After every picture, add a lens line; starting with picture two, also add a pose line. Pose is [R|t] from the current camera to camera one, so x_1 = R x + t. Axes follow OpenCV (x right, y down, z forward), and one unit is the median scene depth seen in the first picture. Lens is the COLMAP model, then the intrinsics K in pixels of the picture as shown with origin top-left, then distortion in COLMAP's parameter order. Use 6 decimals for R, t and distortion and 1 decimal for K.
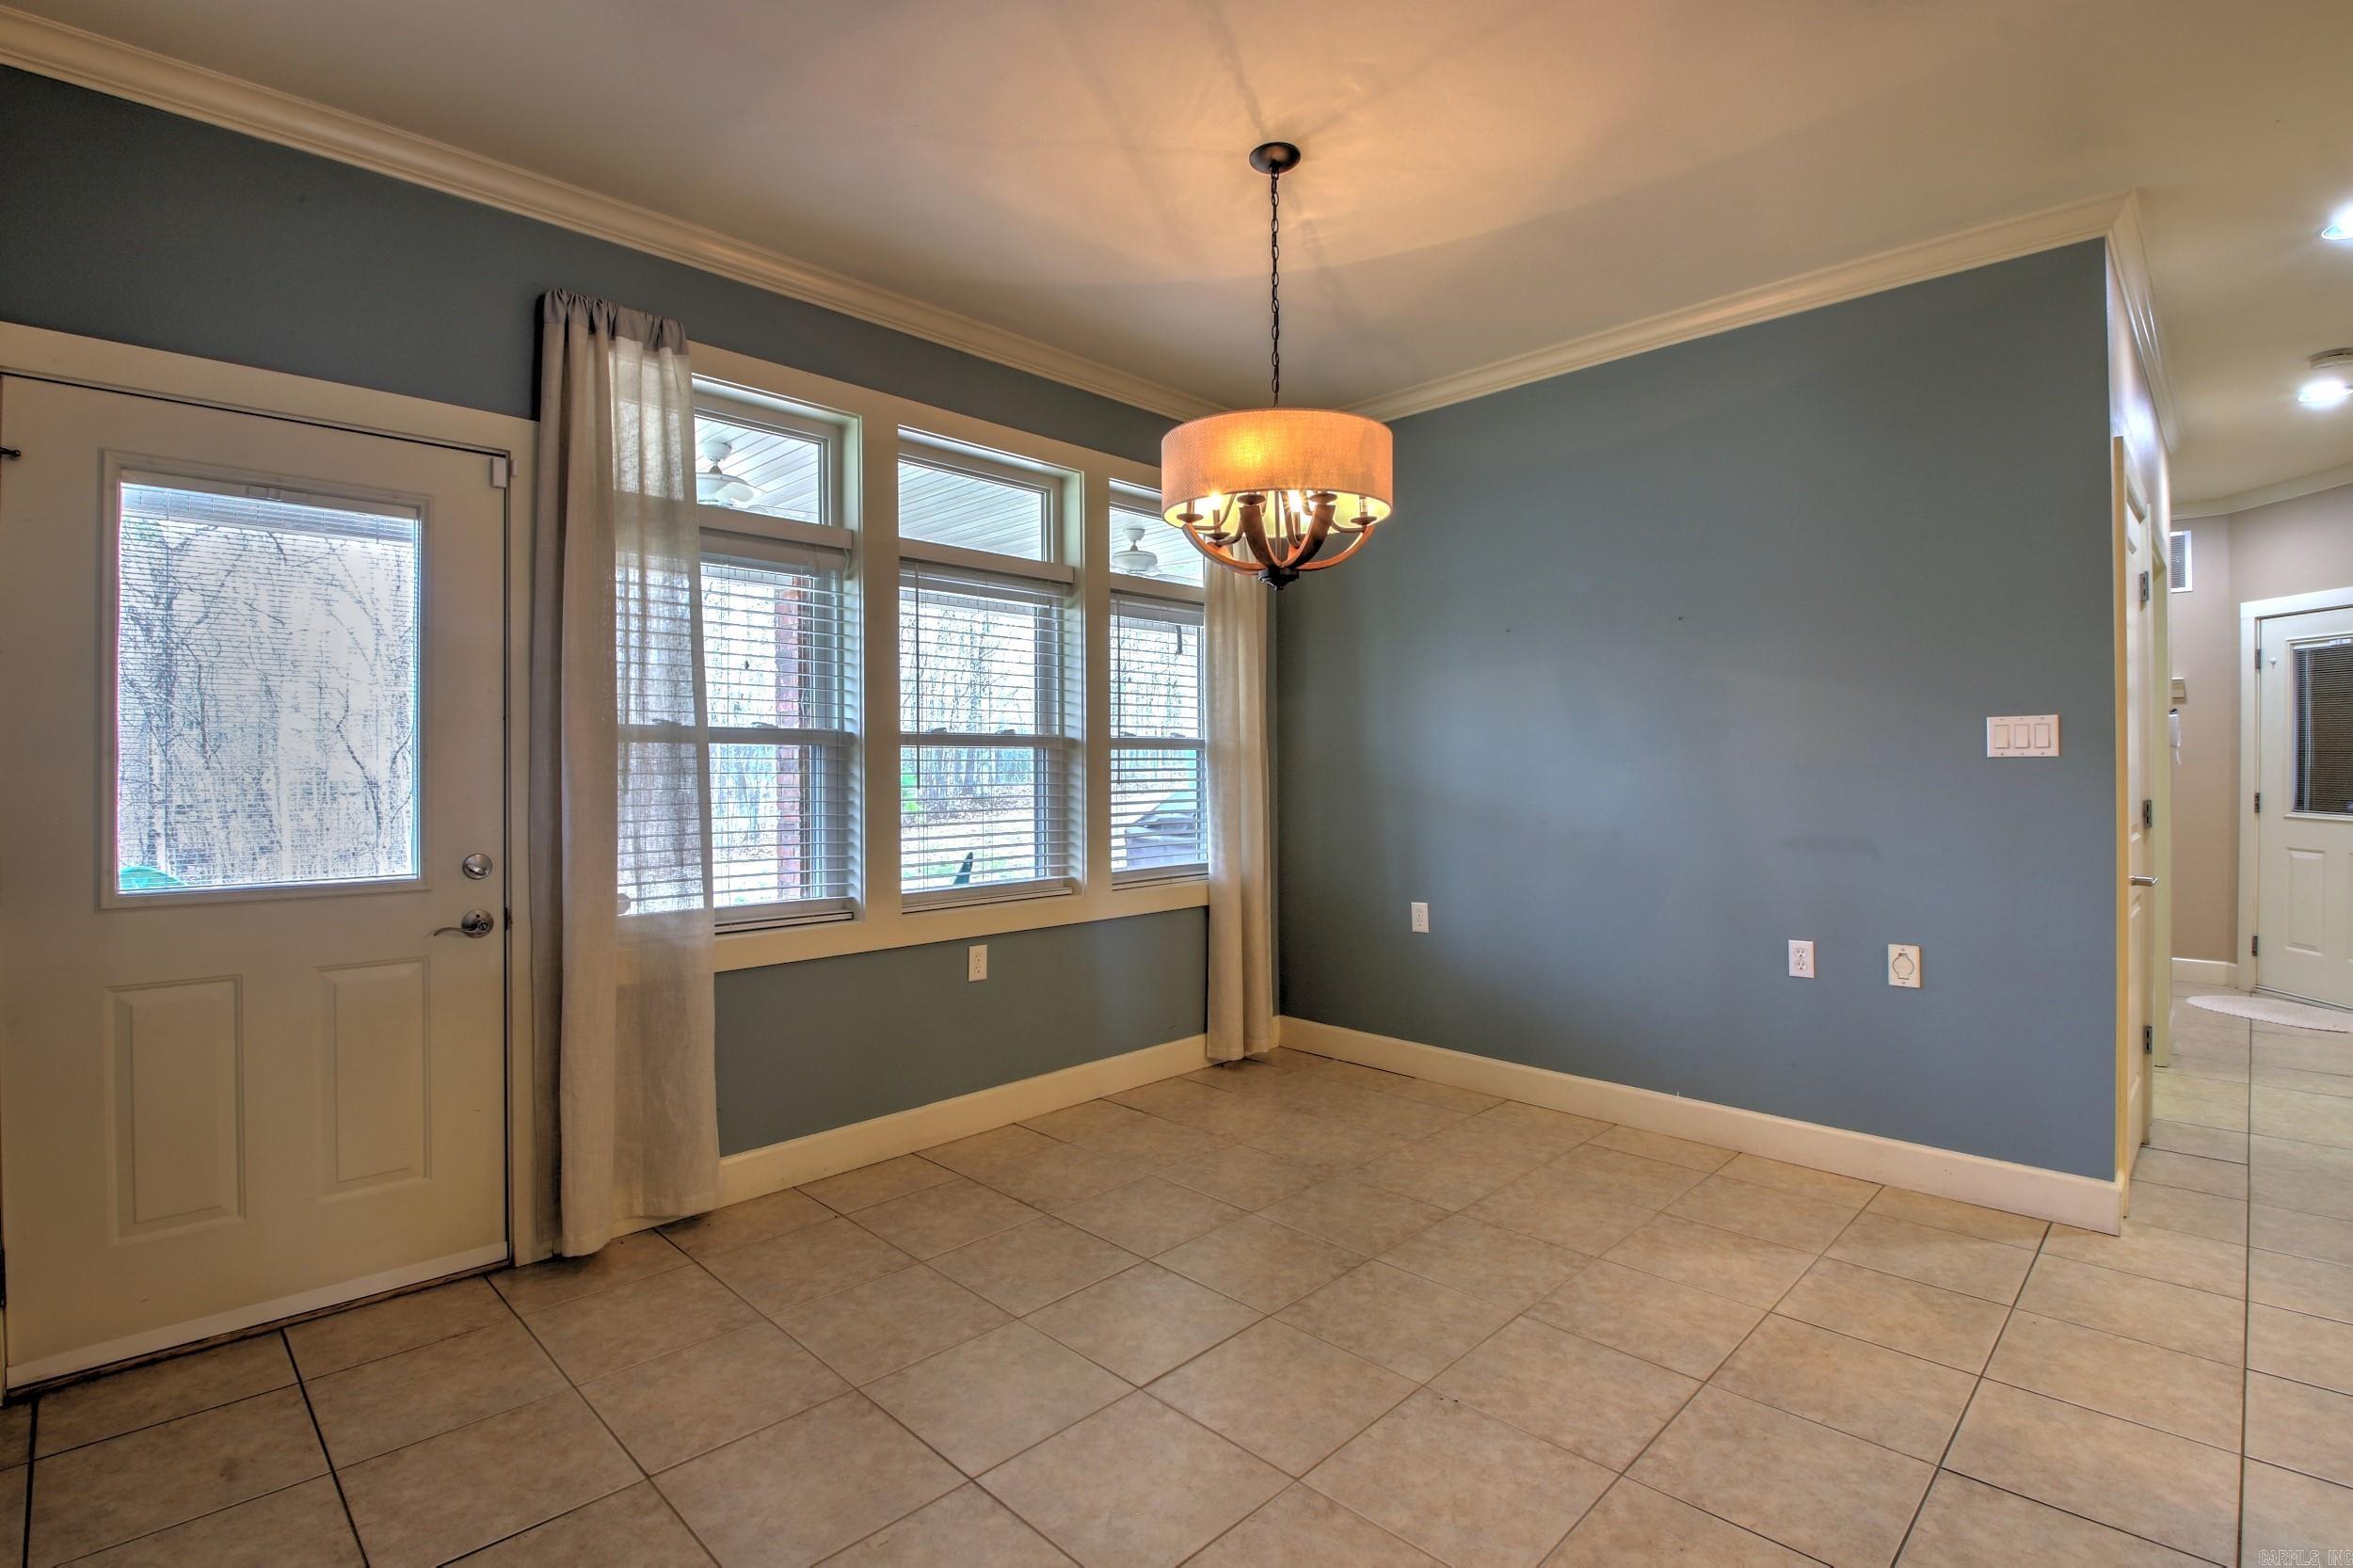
lens RADIAL K [[1096.1, 0, 1171.1], [0, 1096.1, 773.7], [0, 0, 1]] dist [-0.009632, -0.004917]
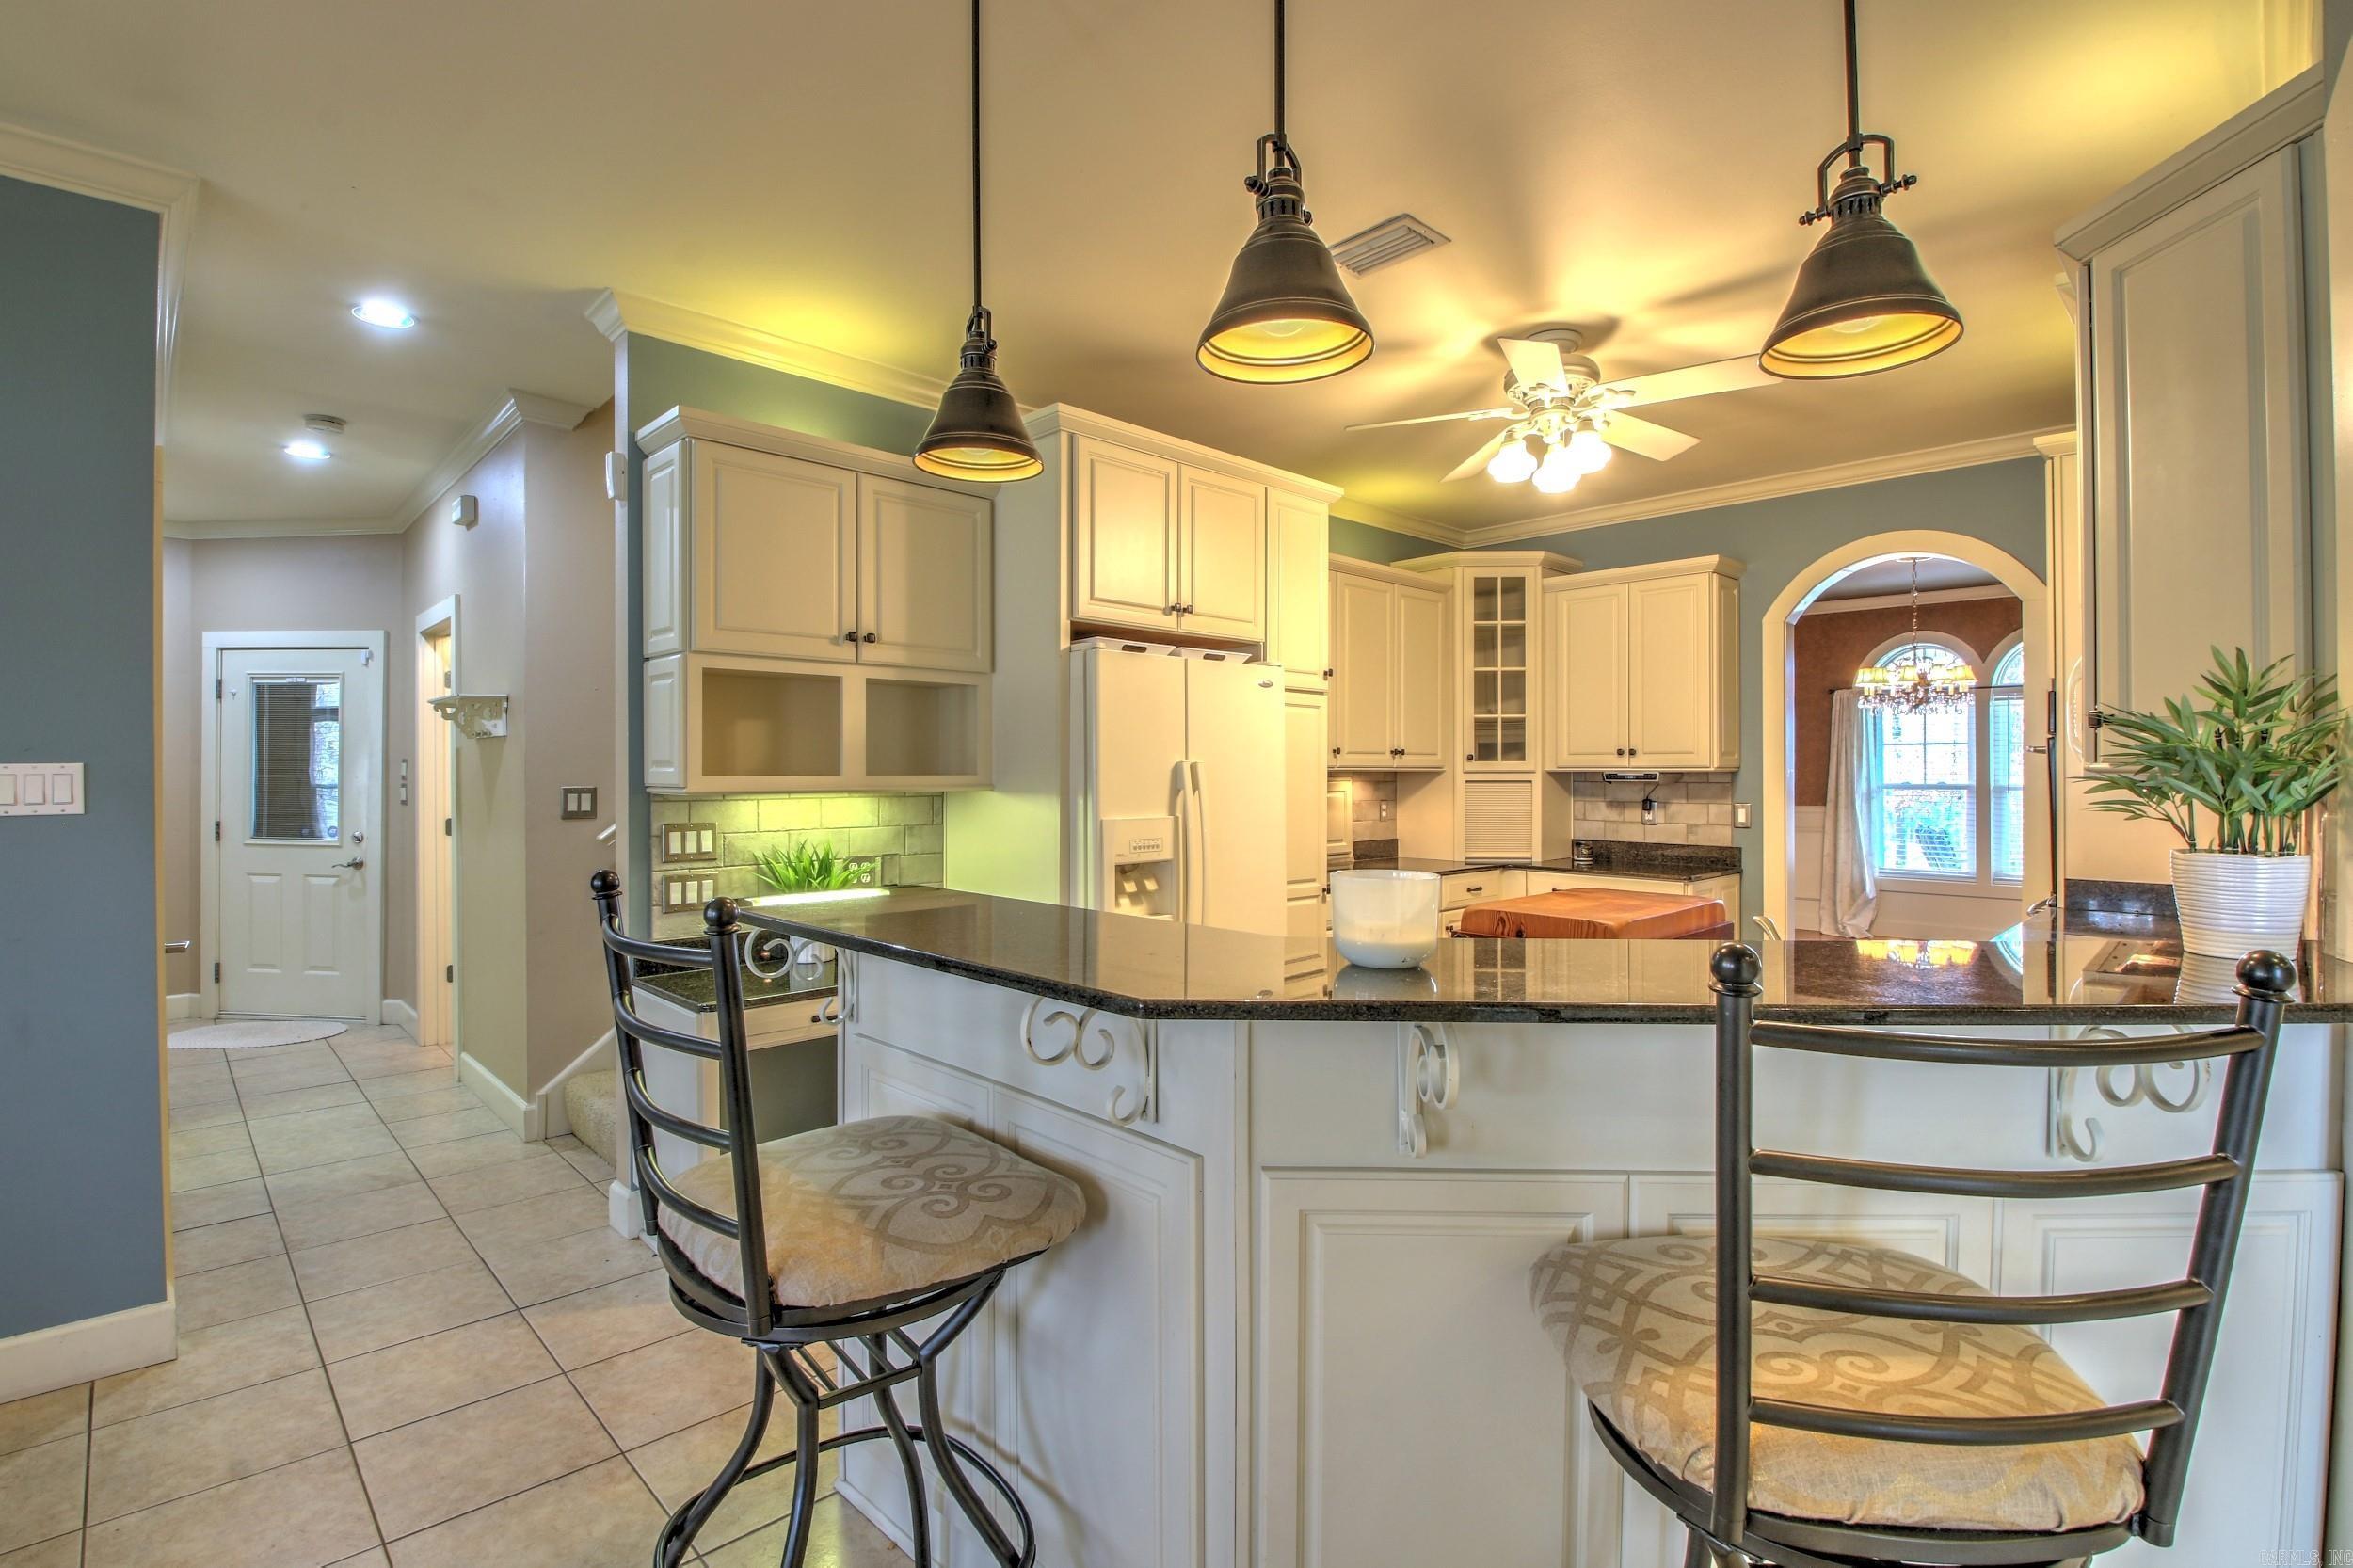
lens RADIAL K [[1096.1, 0, 1177.6], [0, 1096.1, 782.6], [0, 0, 1]] dist [-0.009632, -0.004917]
pose [[0.019068, -0.006026, 0.999800, 0.018208], [0.002411, 0.999979, 0.005982, -0.043566], [-0.999815, 0.002296, 0.019082, 0.163134]]
